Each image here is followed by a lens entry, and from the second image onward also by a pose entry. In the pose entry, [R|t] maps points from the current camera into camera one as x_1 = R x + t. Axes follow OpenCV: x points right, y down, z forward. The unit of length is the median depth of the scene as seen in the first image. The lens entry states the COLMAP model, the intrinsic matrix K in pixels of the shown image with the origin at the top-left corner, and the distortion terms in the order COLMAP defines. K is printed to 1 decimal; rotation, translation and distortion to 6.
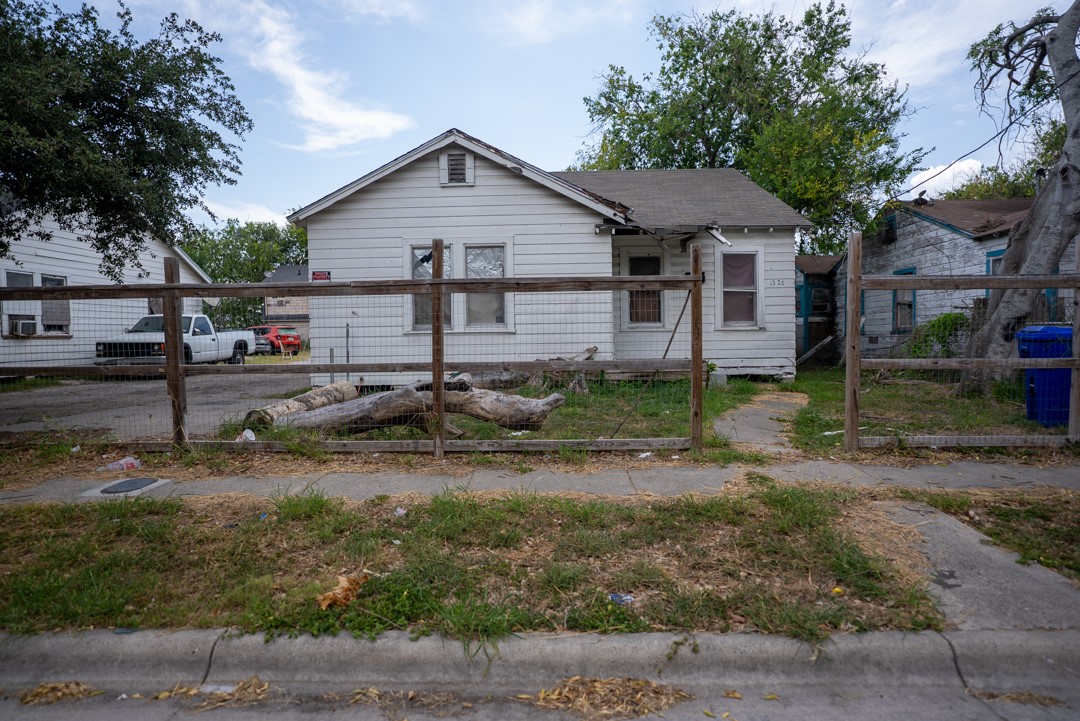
lens RADIAL K [[582.0, 0, 540.0], [0, 582.0, 360.5], [0, 0, 1]] dist [-0.047055, 0.030500]
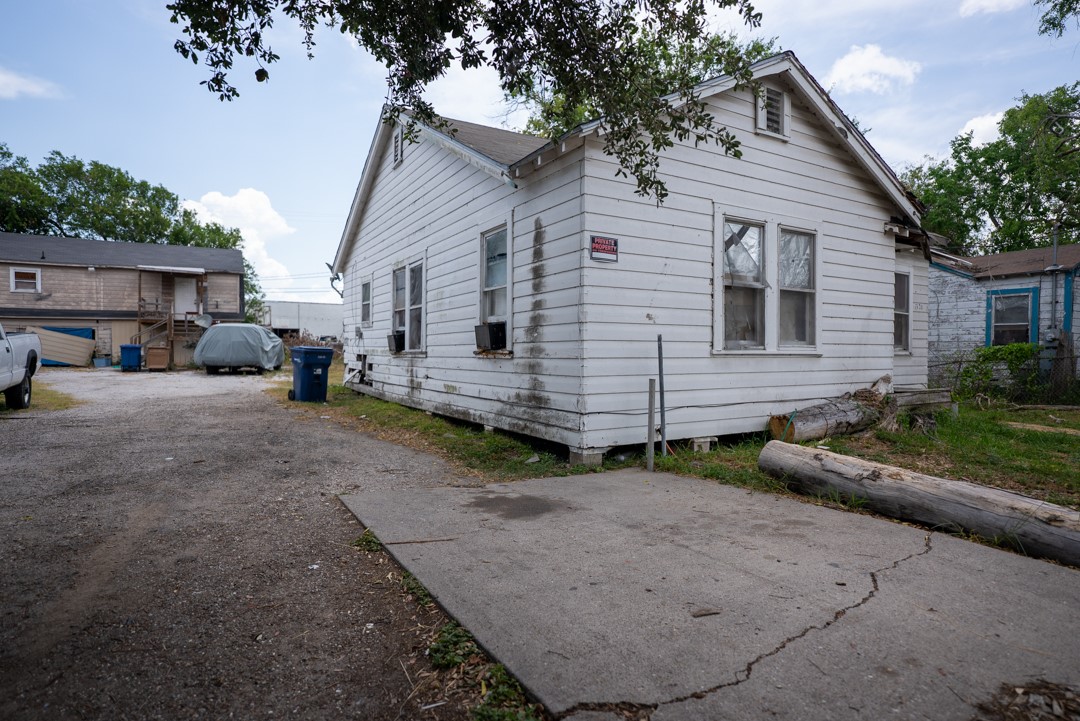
lens RADIAL K [[593.7, 0, 540.0], [0, 593.7, 360.5], [0, 0, 1]] dist [-0.043043, 0.032543]
pose [[0.843644, 0.008973, 0.536829, -0.729498], [0.007054, 0.999589, -0.027794, -0.023047], [-0.536857, 0.027235, 0.843233, 0.564571]]
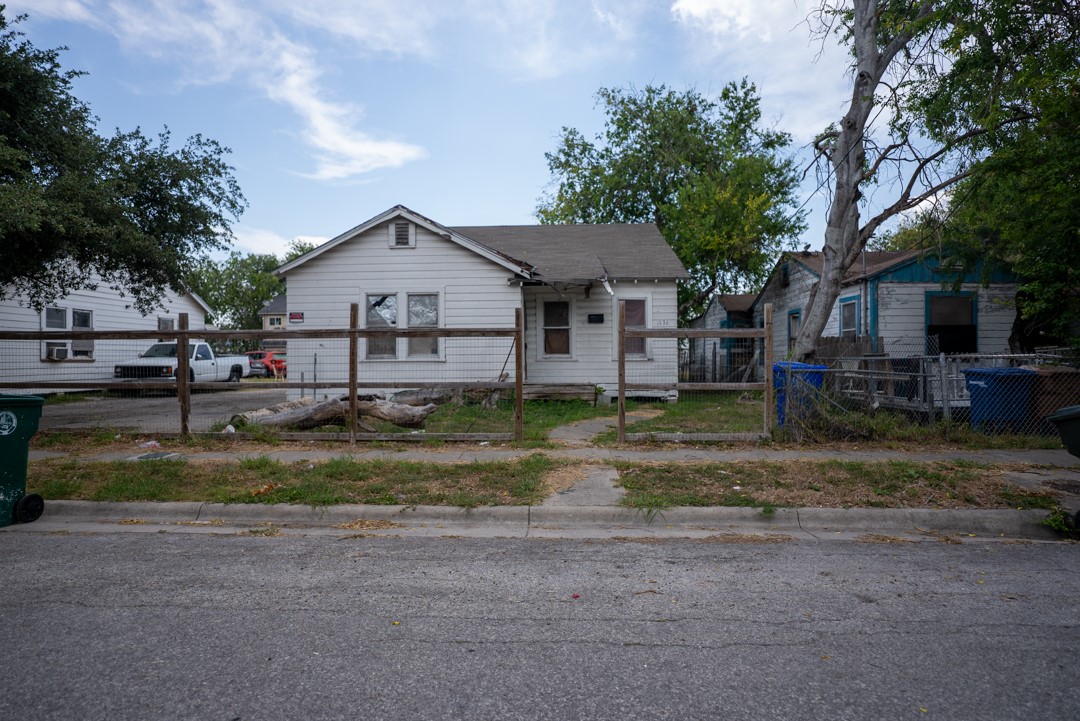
lens RADIAL K [[593.7, 0, 540.0], [0, 593.7, 360.5], [0, 0, 1]] dist [-0.043043, 0.032543]
pose [[0.999889, 0.008659, -0.012112, 0.179744], [-0.009186, 0.998982, -0.044170, 0.005478], [0.011717, 0.044277, 0.998951, -0.300718]]
